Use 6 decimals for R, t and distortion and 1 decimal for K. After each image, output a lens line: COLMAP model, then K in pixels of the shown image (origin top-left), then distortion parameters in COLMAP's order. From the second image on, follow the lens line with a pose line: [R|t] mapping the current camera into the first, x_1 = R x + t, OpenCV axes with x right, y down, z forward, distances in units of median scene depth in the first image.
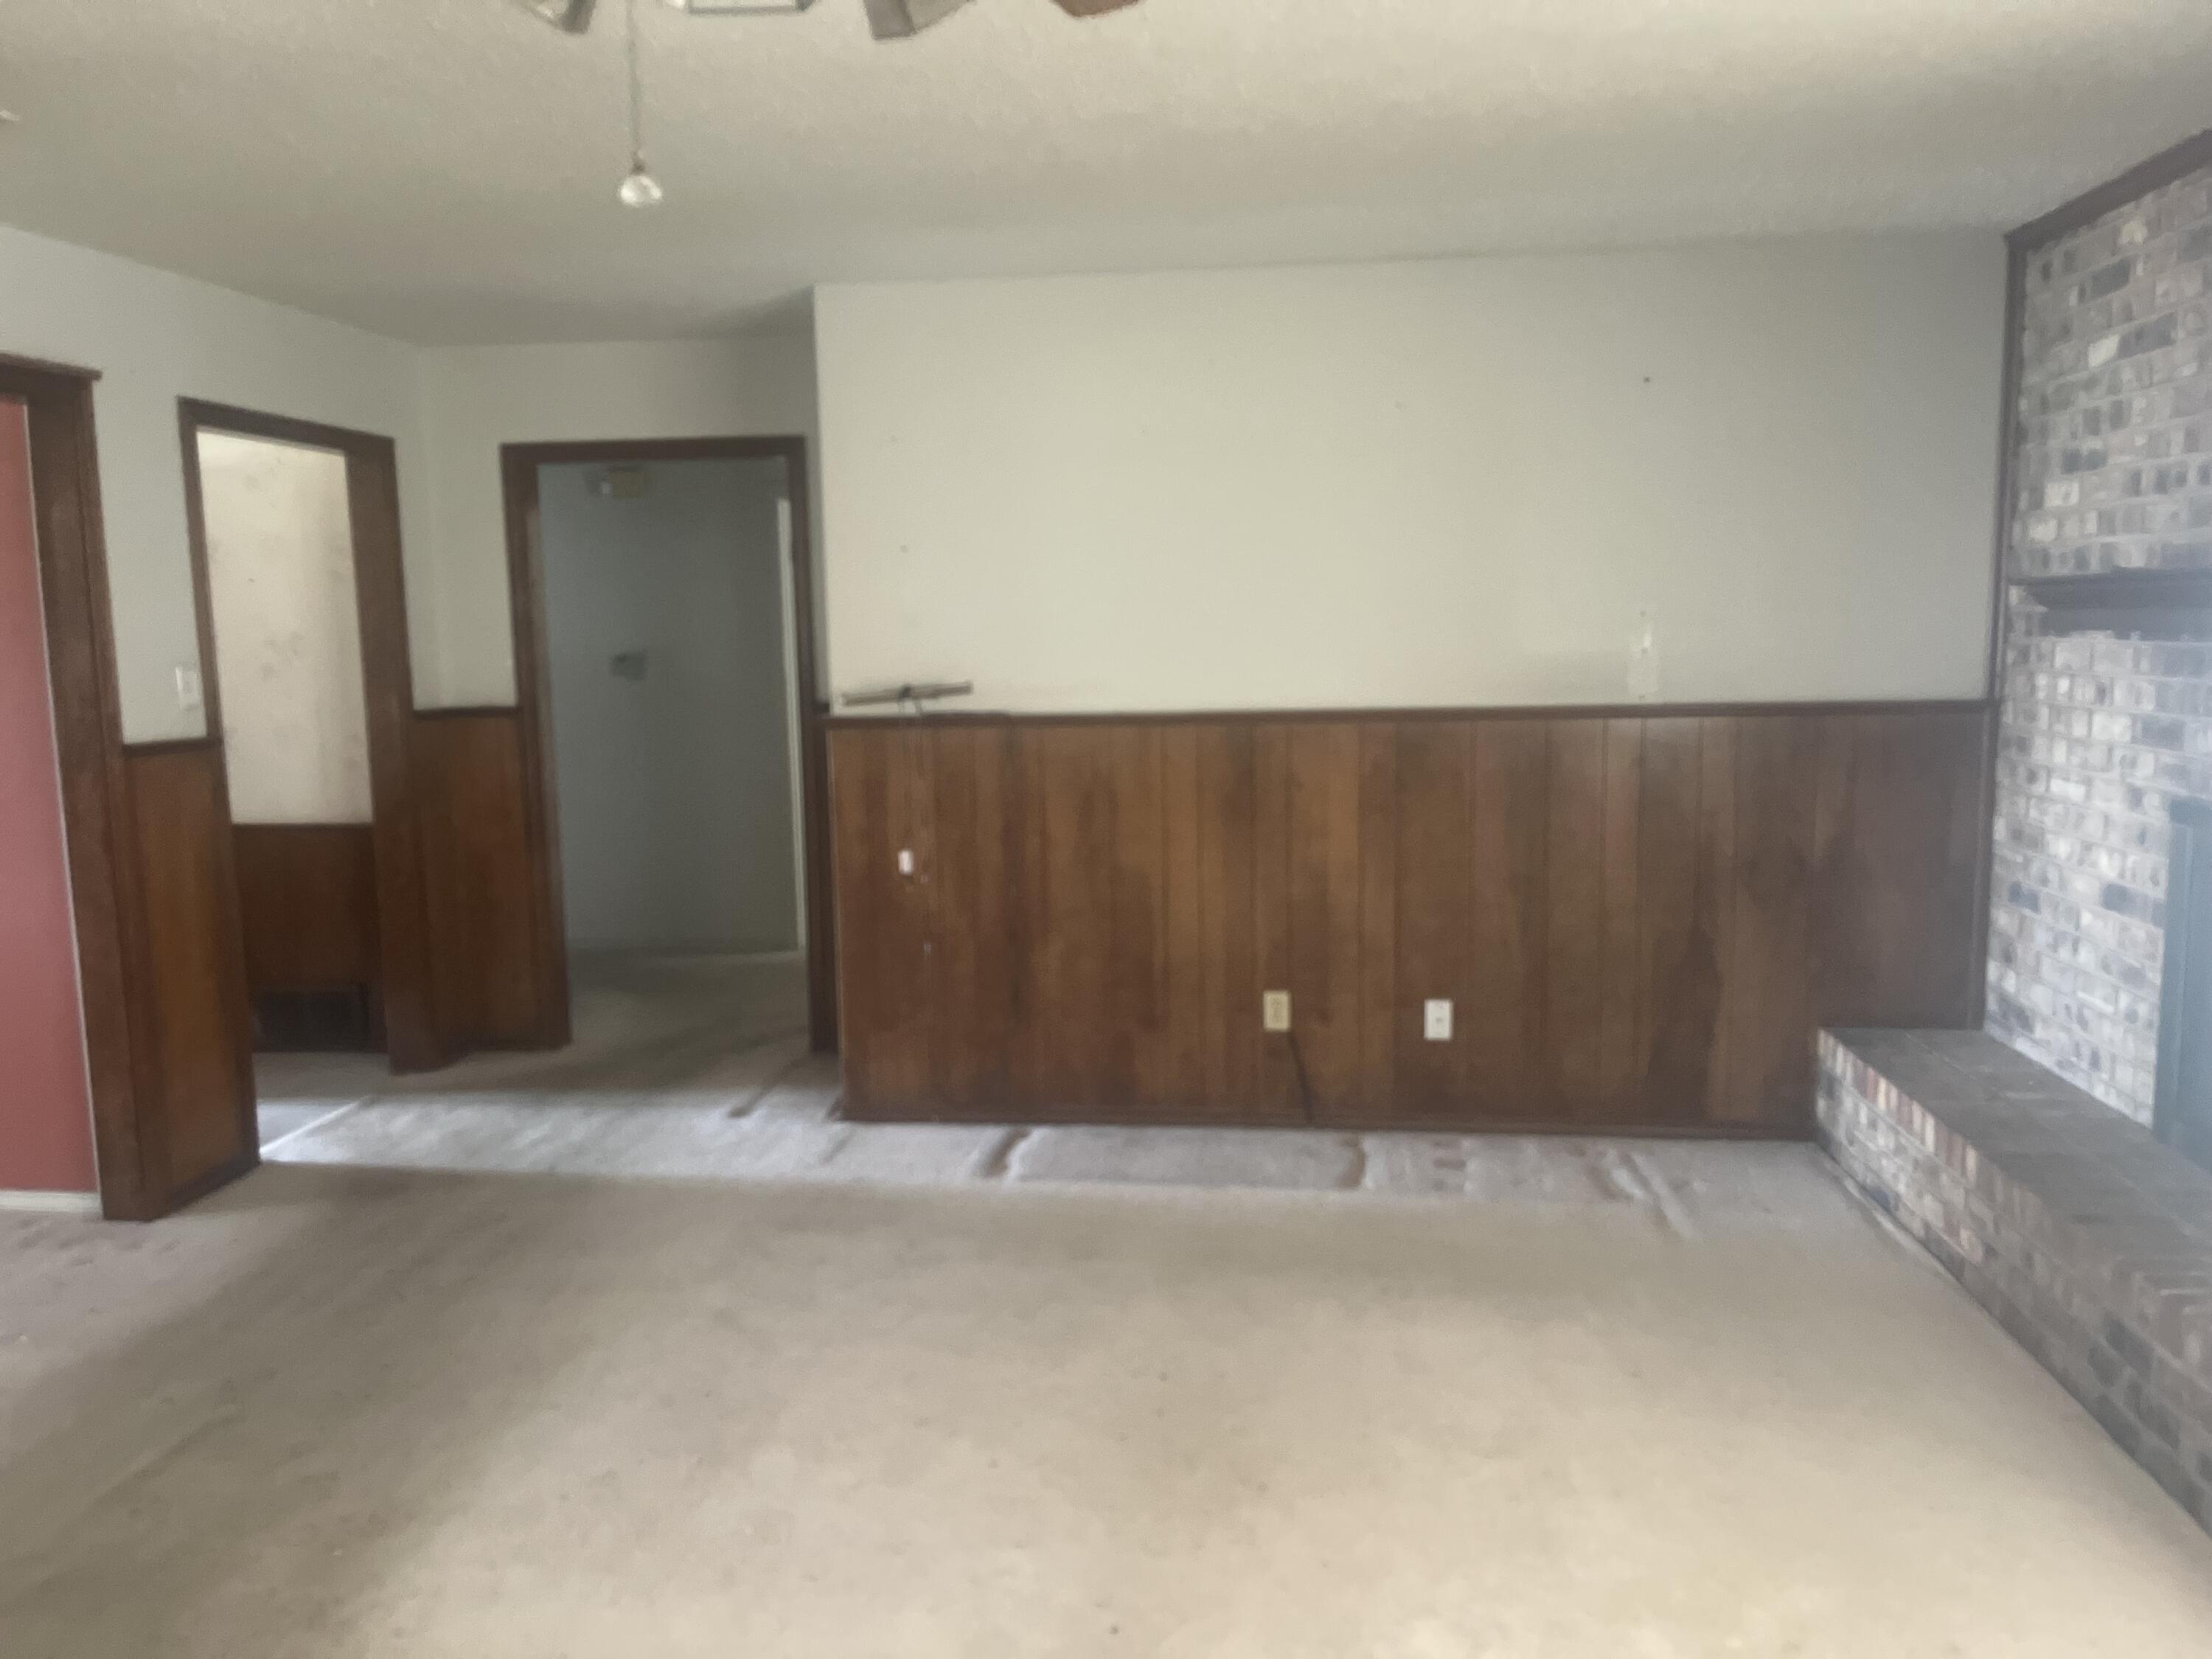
lens RADIAL K [[1683.3, 0, 1105.2], [0, 1683.3, 829.1], [0, 0, 1]] dist [0.053906, -0.045424]
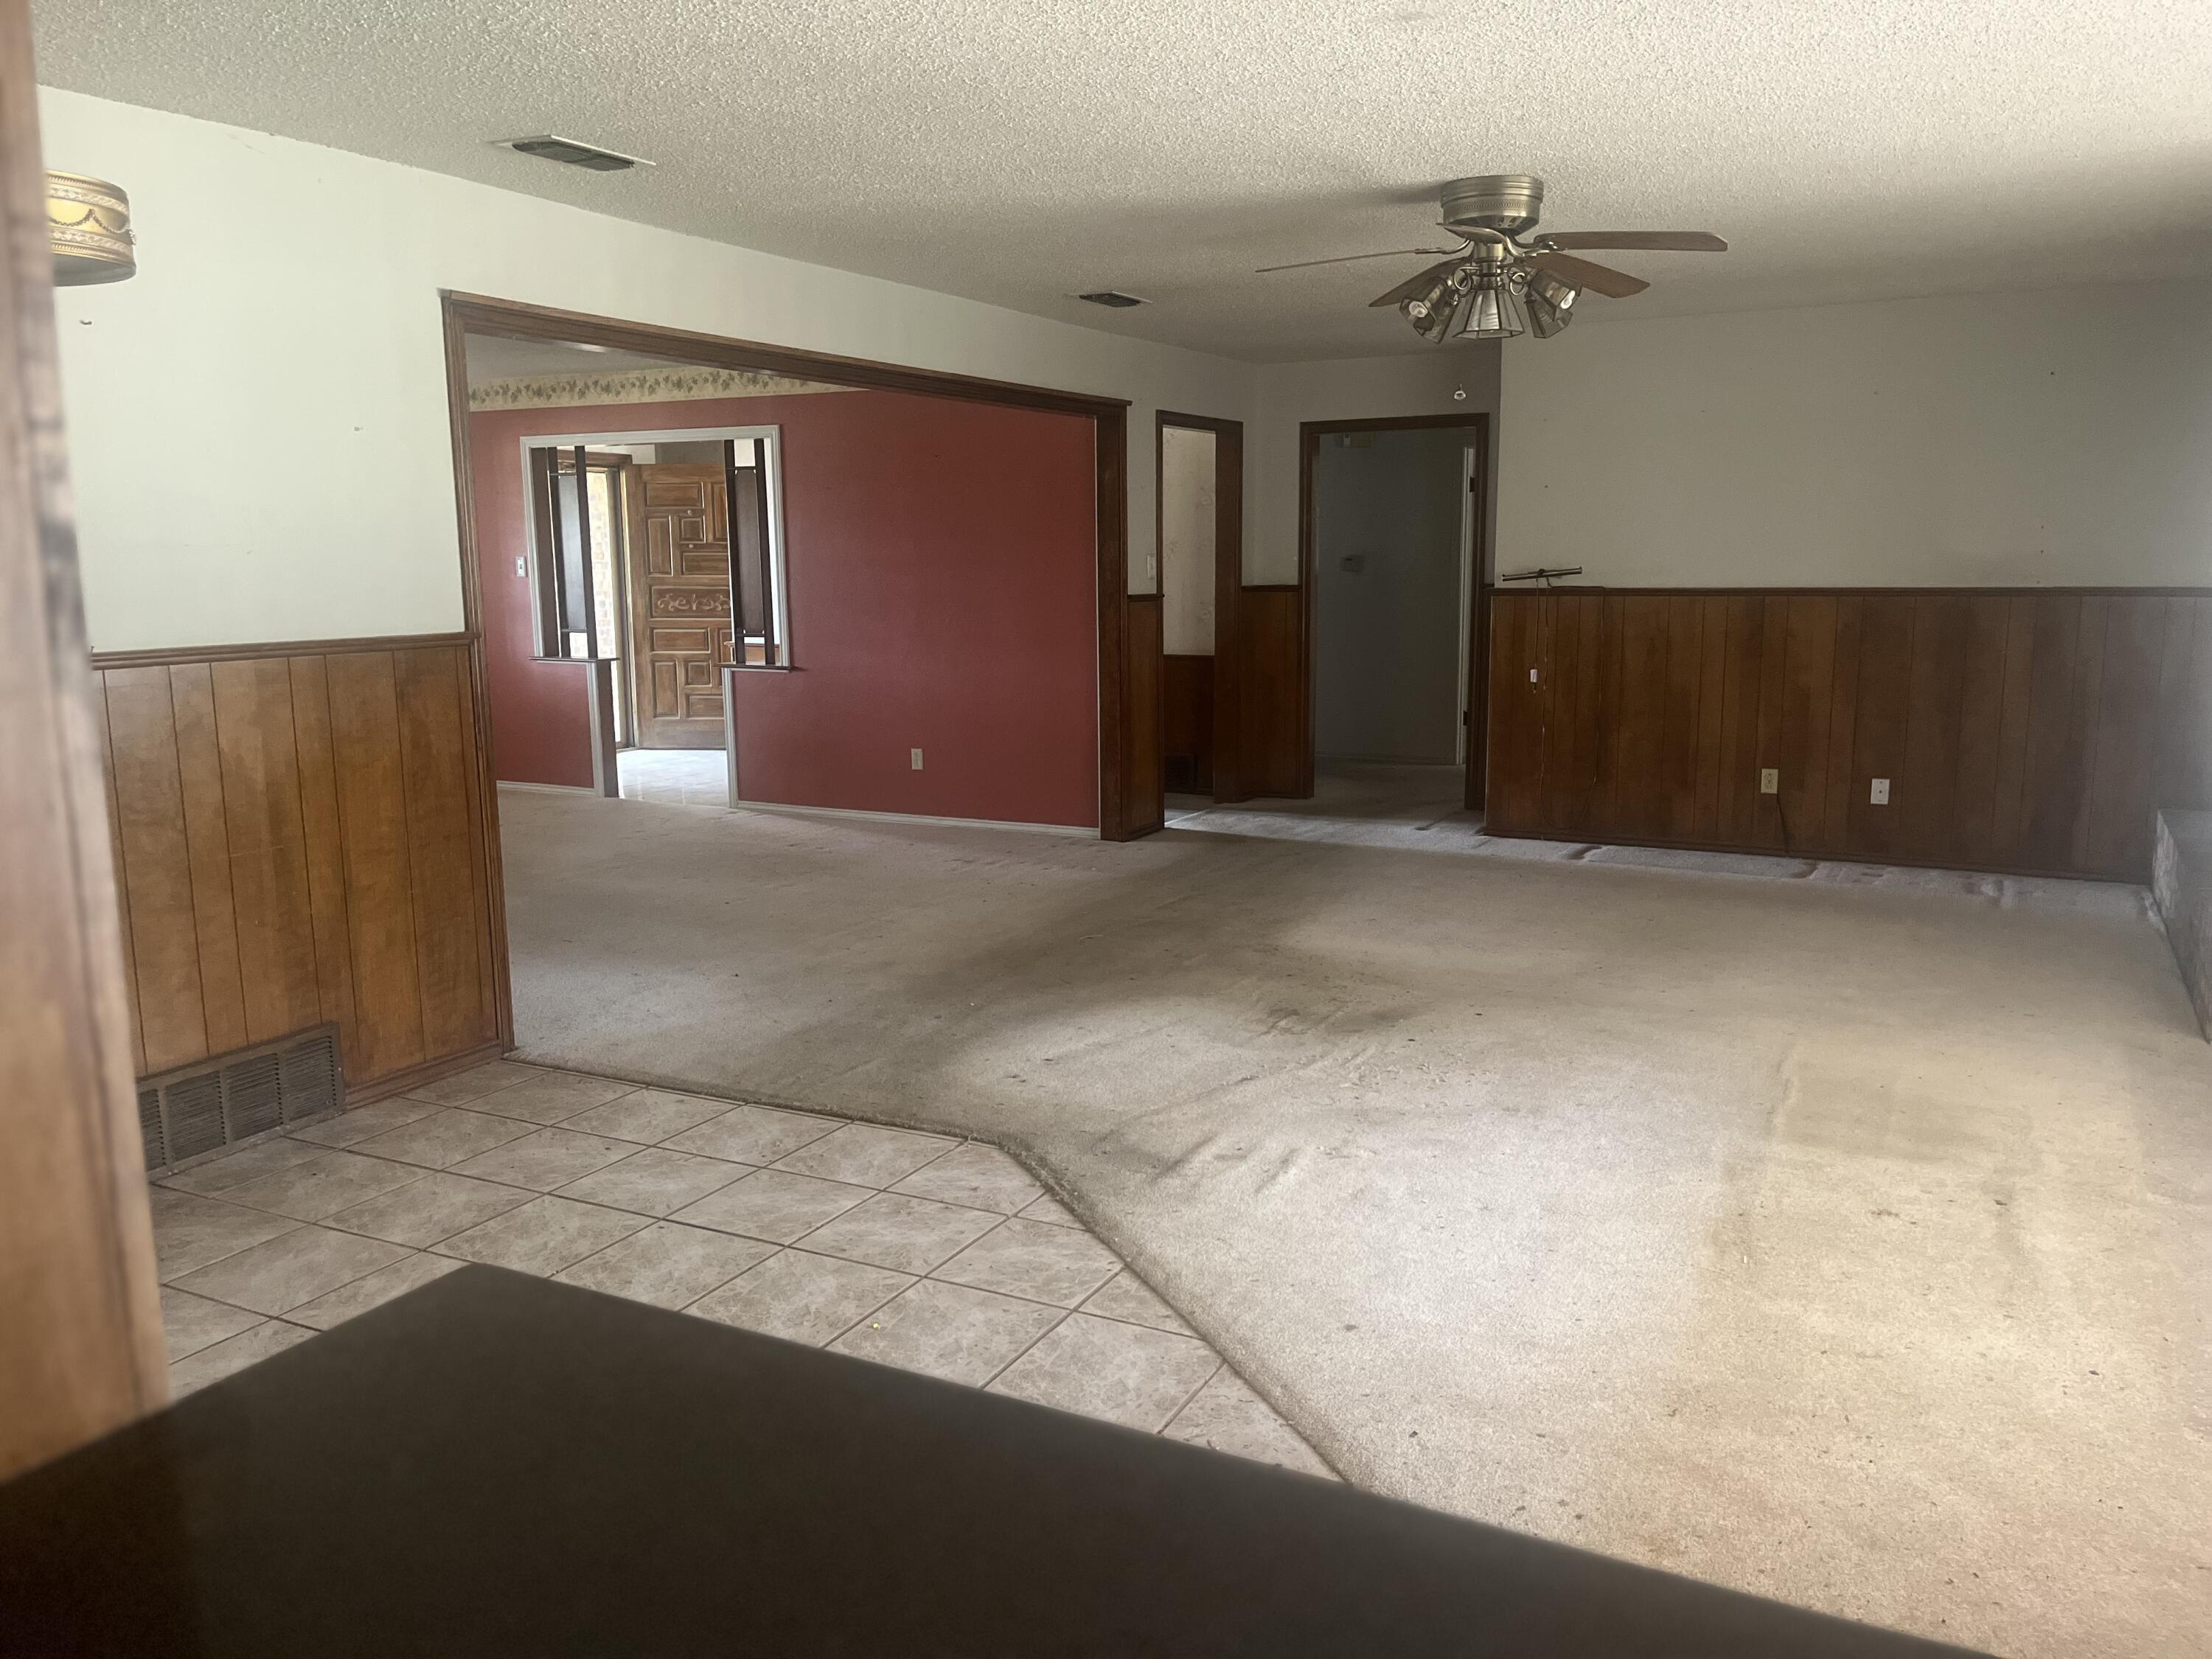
lens RADIAL K [[1683.3, 0, 1098.6], [0, 1683.3, 849.7], [0, 0, 1]] dist [0.053906, -0.045424]
pose [[0.927154, 0.074606, -0.367178, 0.109764], [-0.052812, 0.996213, 0.069062, 0.097364], [0.370940, -0.044640, 0.927583, -0.724443]]
